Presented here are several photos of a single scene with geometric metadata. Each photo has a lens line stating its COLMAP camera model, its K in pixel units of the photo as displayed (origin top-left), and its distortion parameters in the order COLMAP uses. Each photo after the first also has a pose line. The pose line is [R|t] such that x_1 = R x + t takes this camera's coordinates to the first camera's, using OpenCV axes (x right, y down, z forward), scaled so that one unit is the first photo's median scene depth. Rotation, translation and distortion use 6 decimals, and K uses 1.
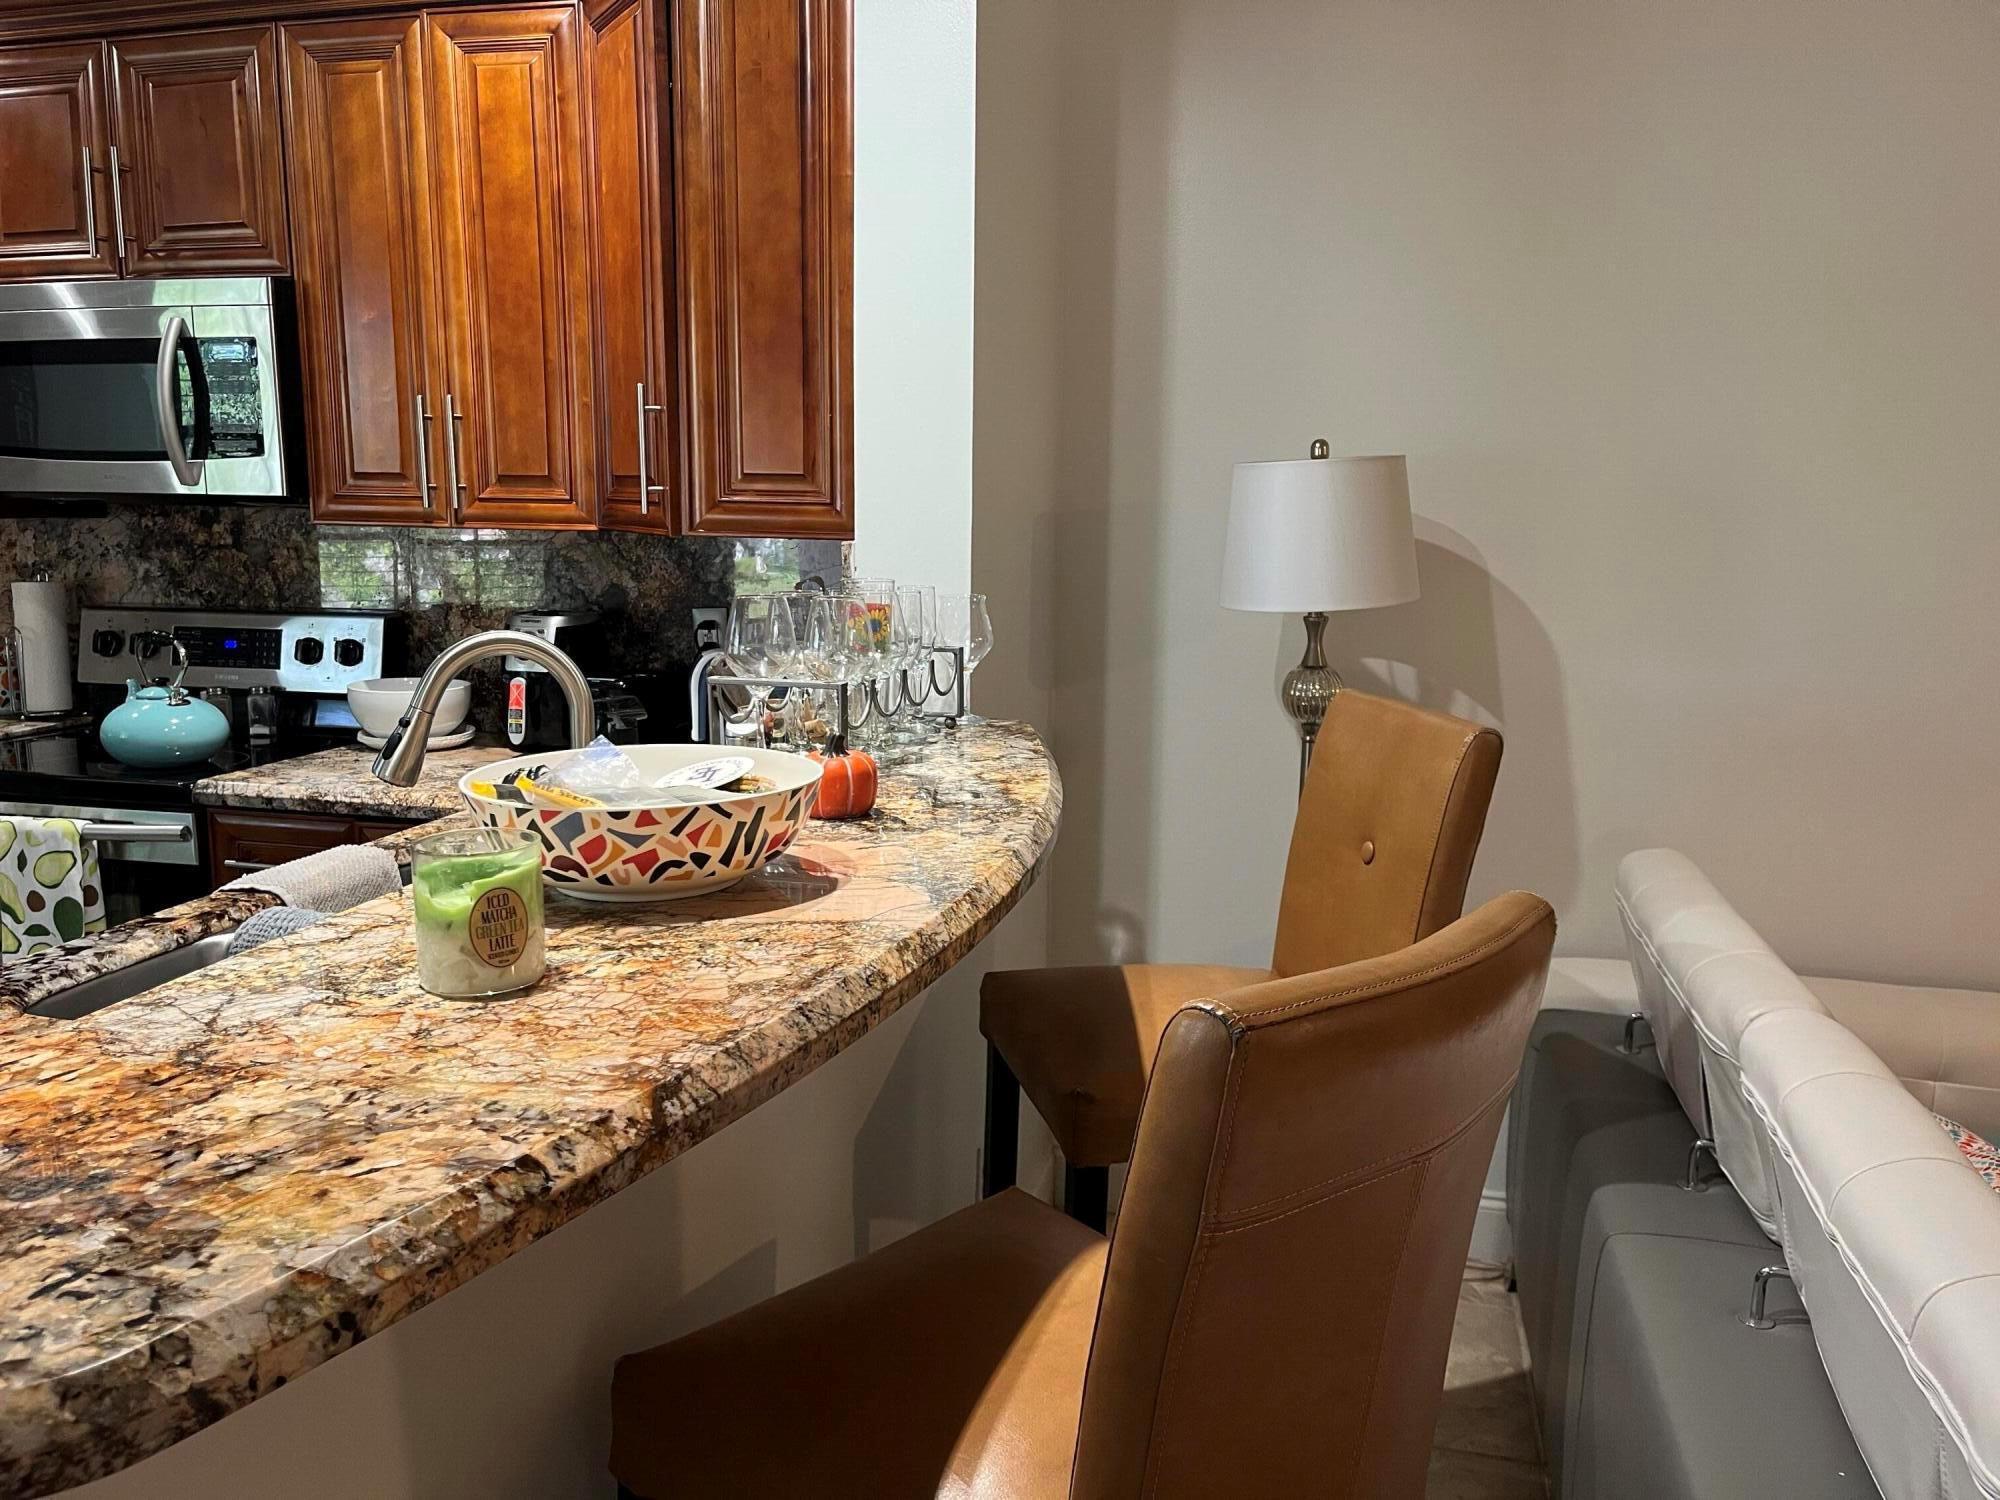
lens RADIAL K [[1523.6, 0, 1007.9], [0, 1523.6, 754.7], [0, 0, 1]] dist [0.086609, -0.120356]
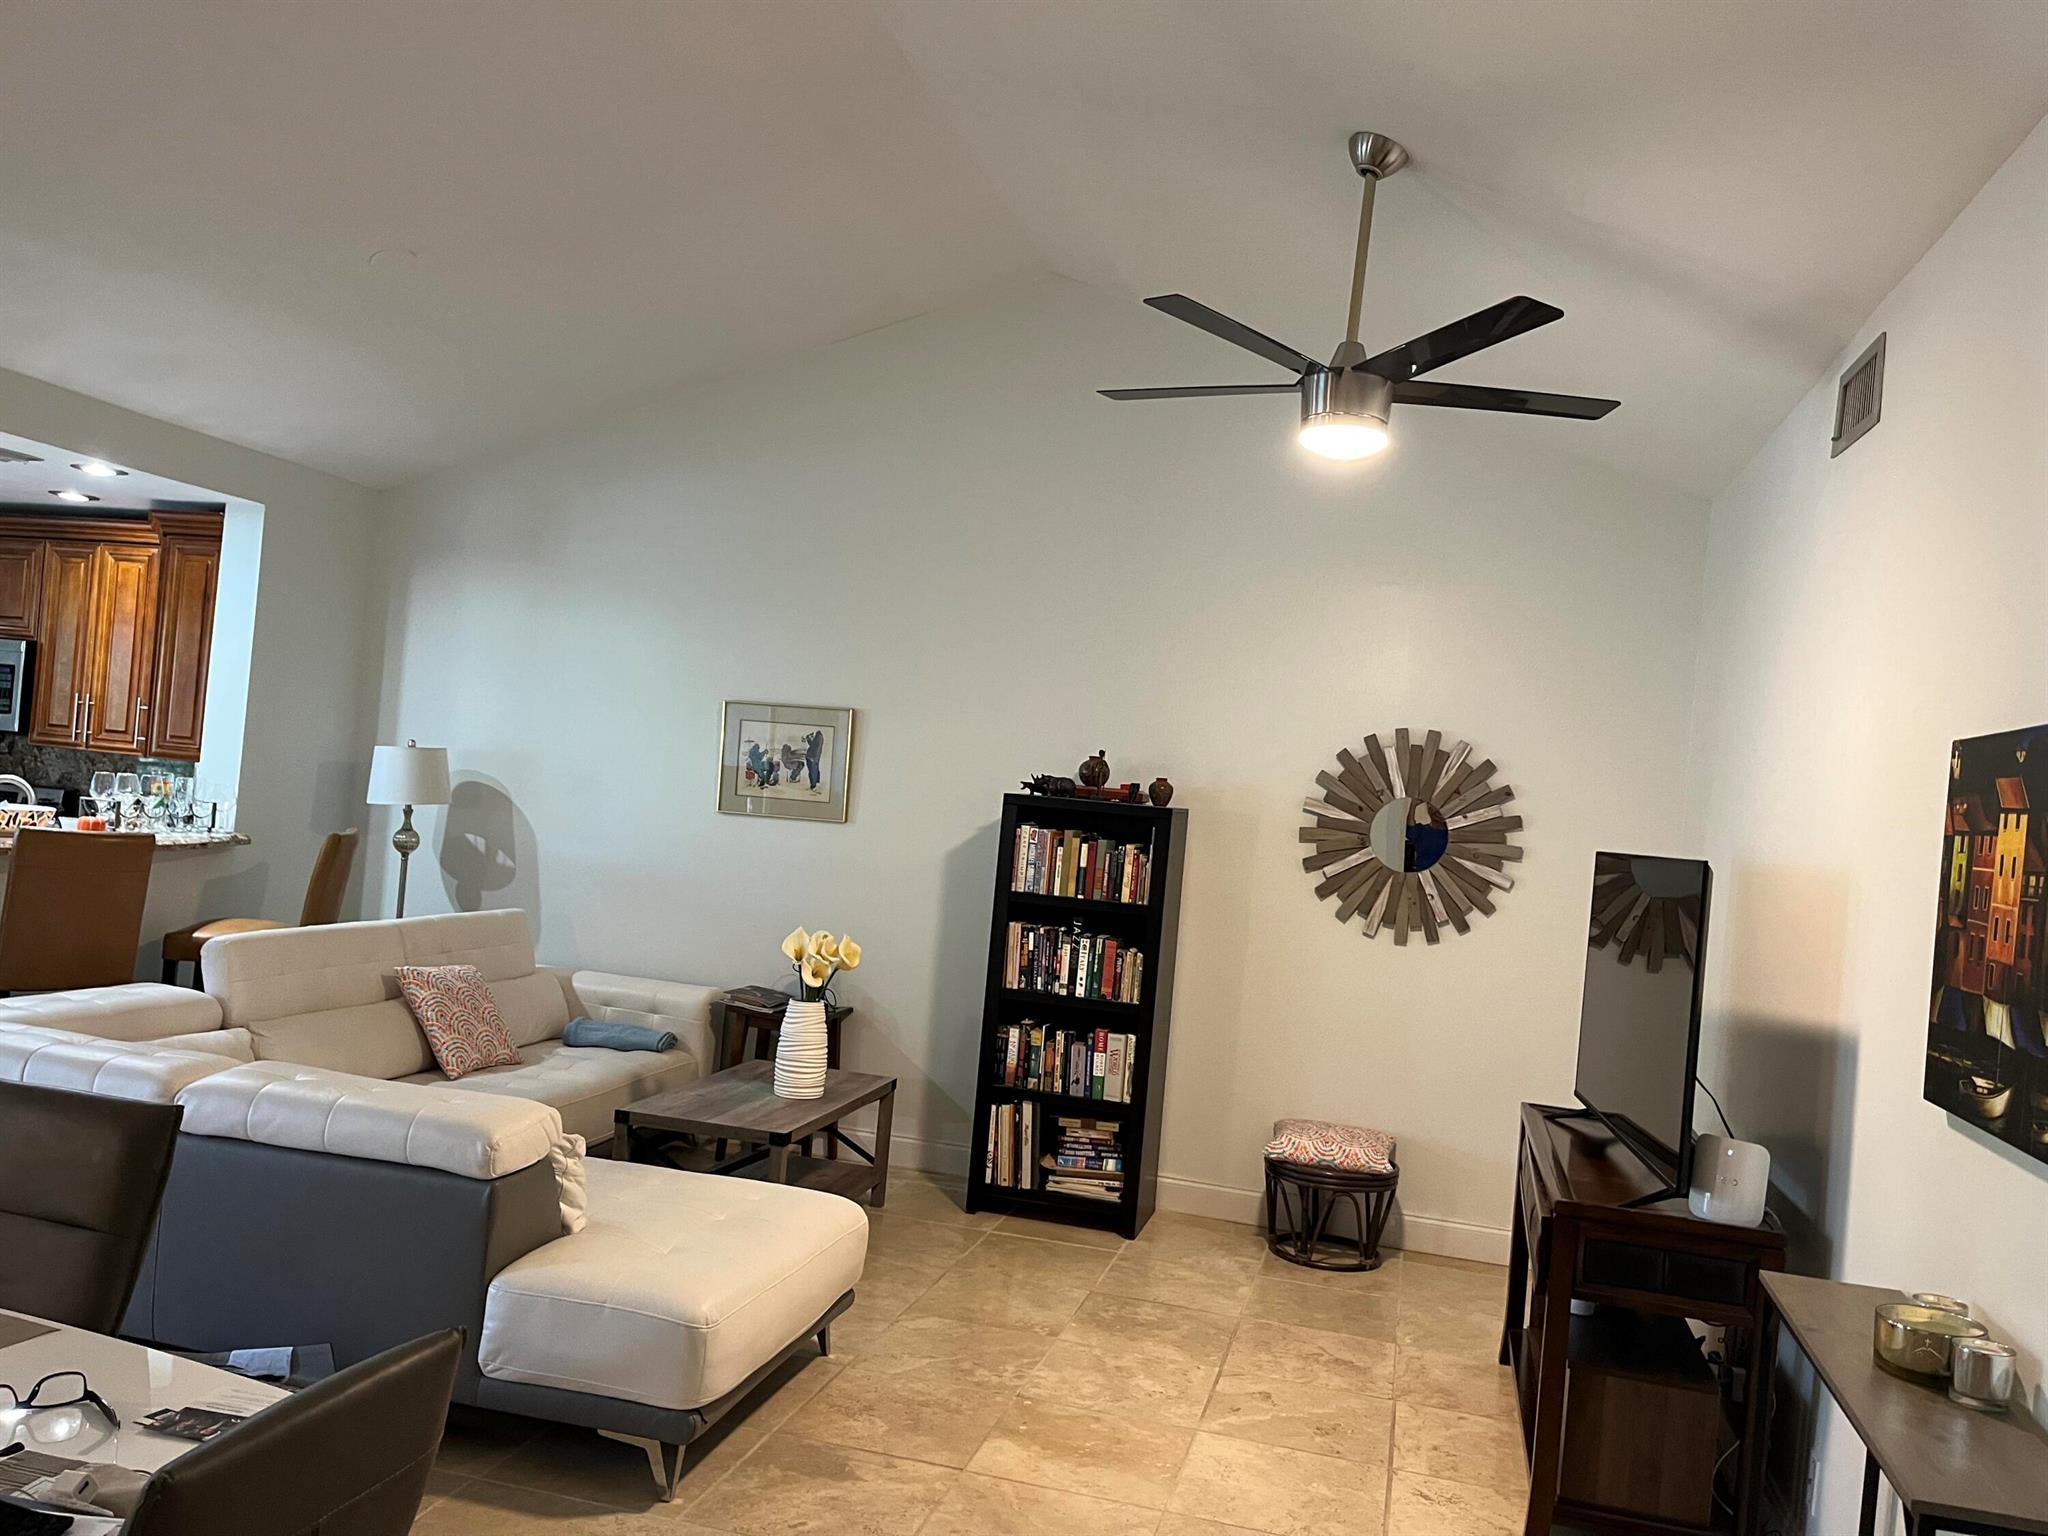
lens RADIAL K [[1560.2, 0, 1032.1], [0, 1560.2, 772.8], [0, 0, 1]] dist [0.086609, -0.120356]
pose [[0.997125, 0.075266, -0.008805, 1.126620], [-0.075628, 0.981077, -0.178236, 0.210696], [-0.004777, 0.178389, 0.983948, -1.395203]]
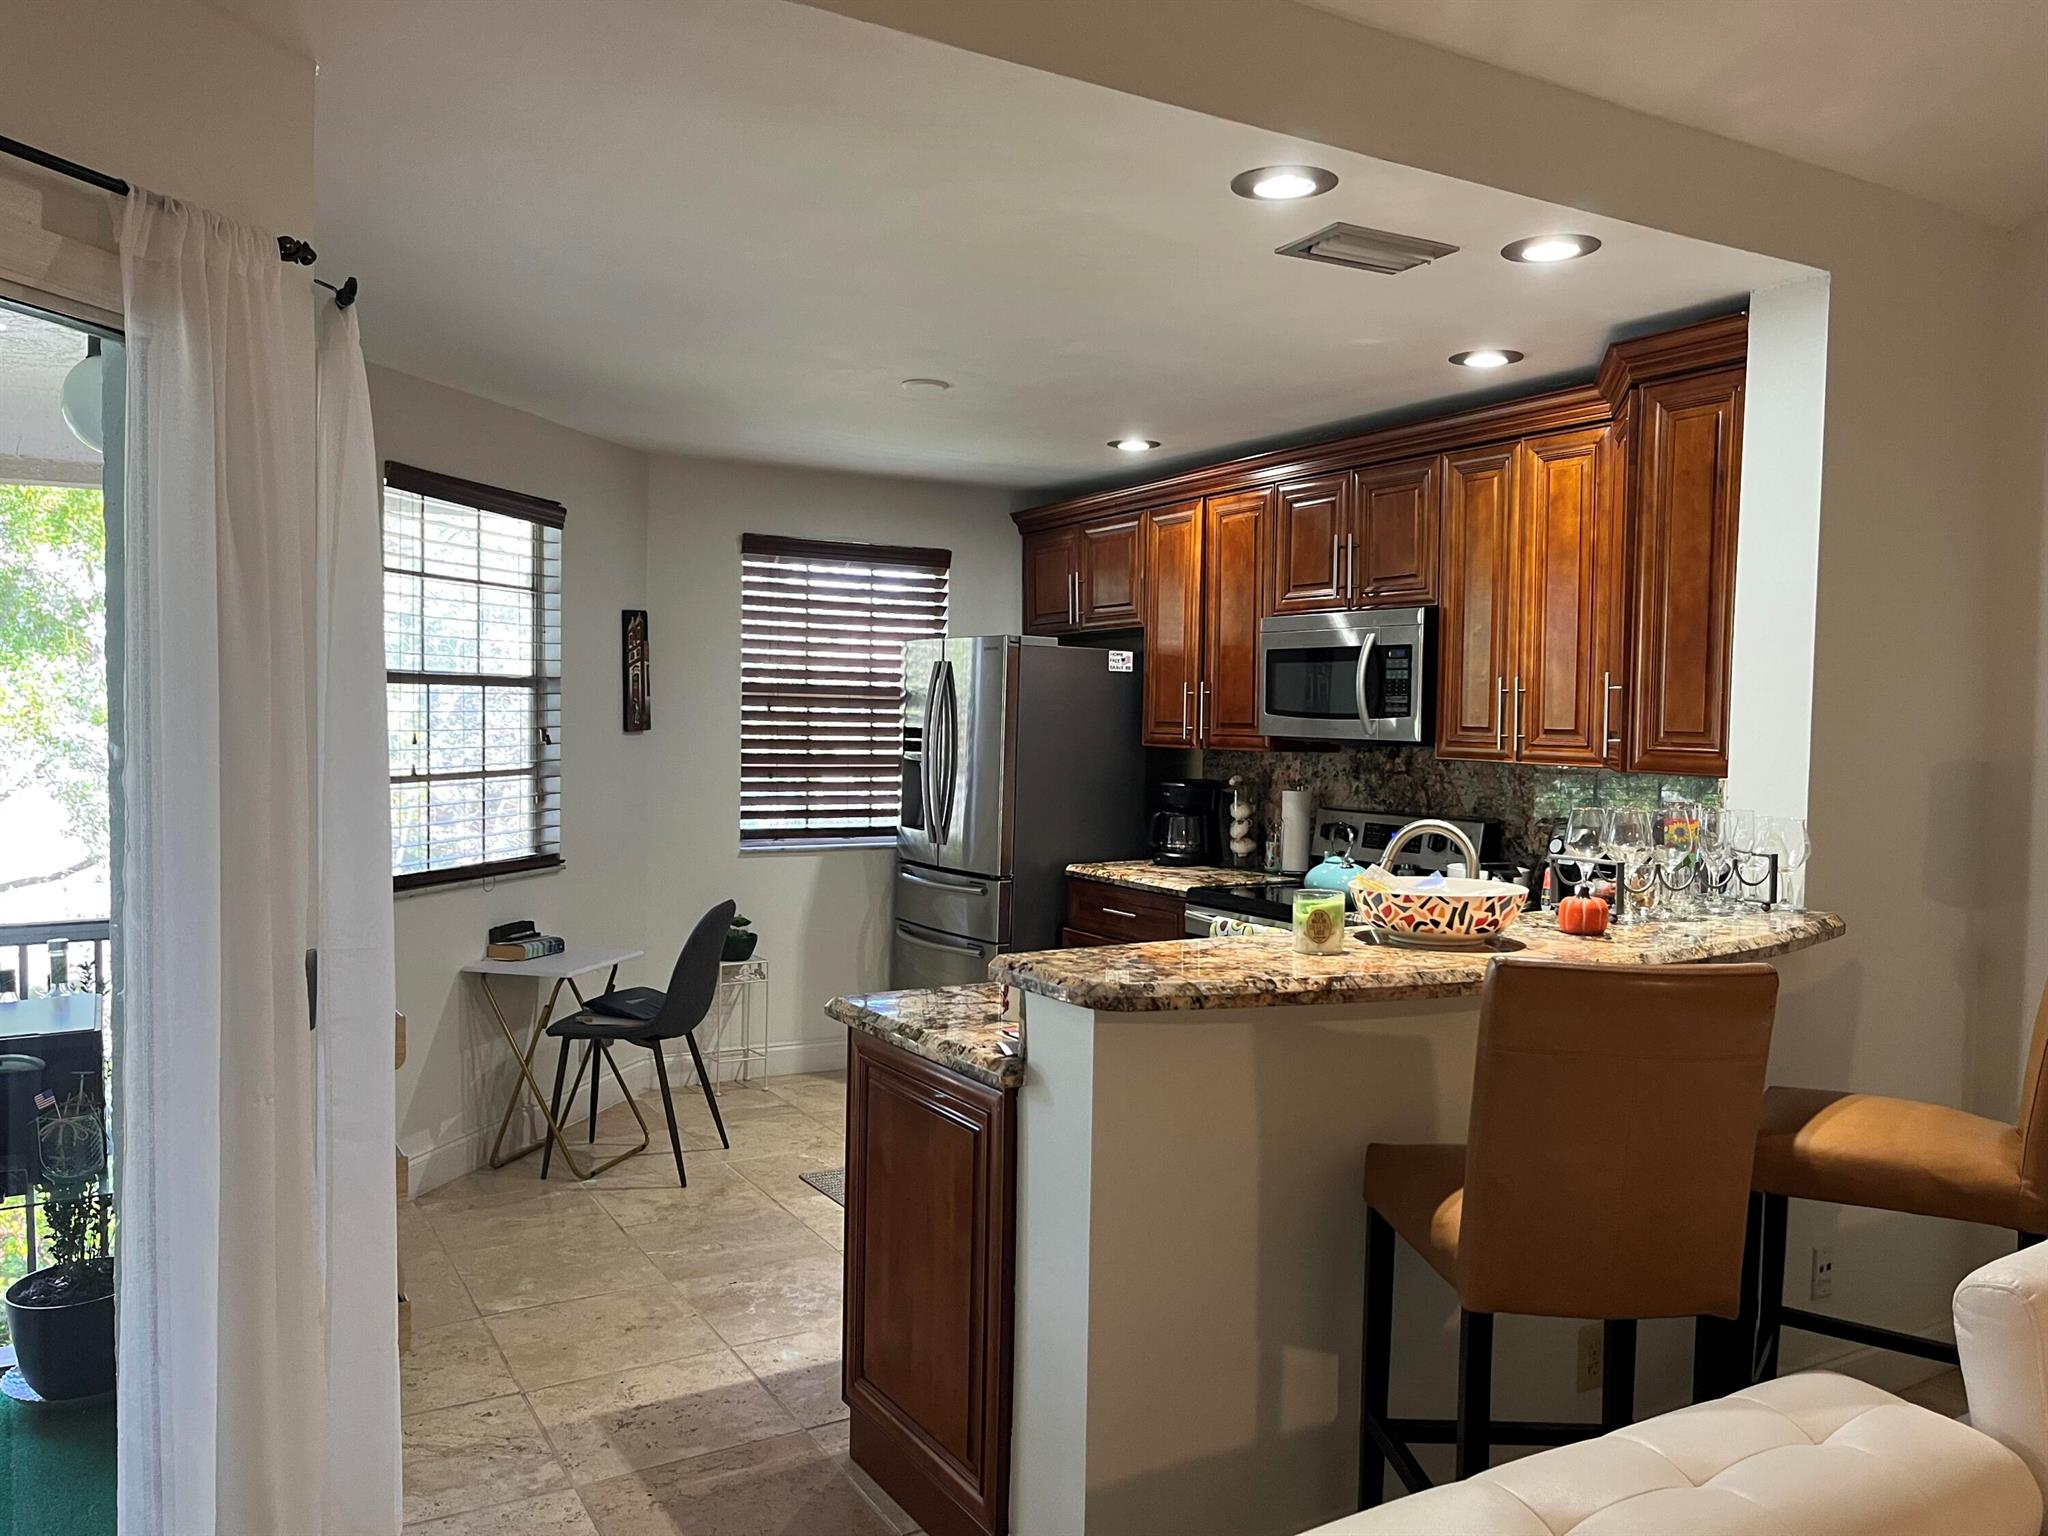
lens RADIAL K [[1560.2, 0, 1032.1], [0, 1560.2, 772.8], [0, 0, 1]] dist [0.086609, -0.120356]
pose [[0.701276, 0.028127, -0.712335, 0.414784], [-0.125466, 0.988494, -0.084486, 0.051188], [0.701762, 0.148622, 0.696736, -0.406232]]
